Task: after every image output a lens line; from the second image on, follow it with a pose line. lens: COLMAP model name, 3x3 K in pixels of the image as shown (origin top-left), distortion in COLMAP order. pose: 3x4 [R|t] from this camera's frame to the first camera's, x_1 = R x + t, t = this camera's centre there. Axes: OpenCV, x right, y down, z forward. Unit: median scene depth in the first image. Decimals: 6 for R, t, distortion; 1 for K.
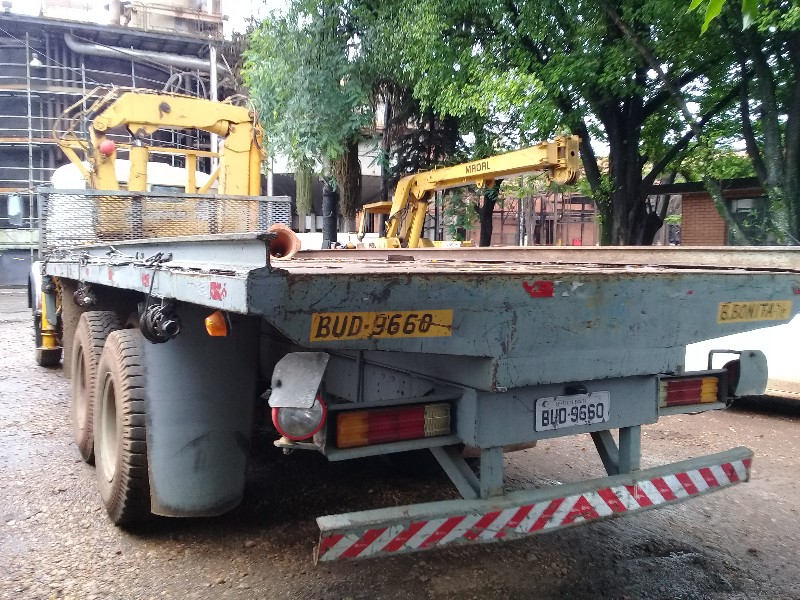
lens RADIAL K [[717.2, 0, 395.3], [0, 717.2, 281.3], [0, 0, 1]] dist [0.086448, -0.160868]
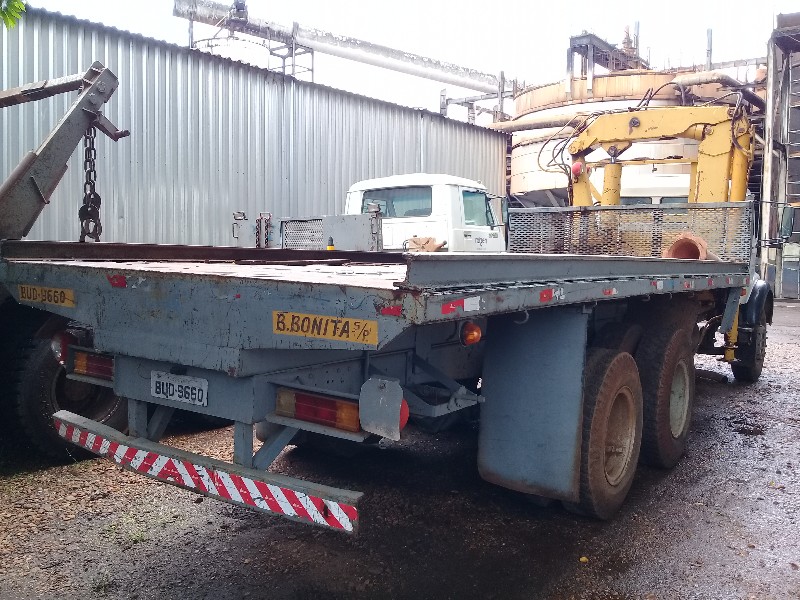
lens RADIAL K [[717.2, 0, 395.3], [0, 717.2, 281.3], [0, 0, 1]] dist [0.086448, -0.160868]
pose [[0.442310, 0.040633, -0.895942, 1.463091], [-0.058176, 0.998169, 0.016549, -0.036246], [0.894974, 0.044802, 0.443864, 0.784986]]
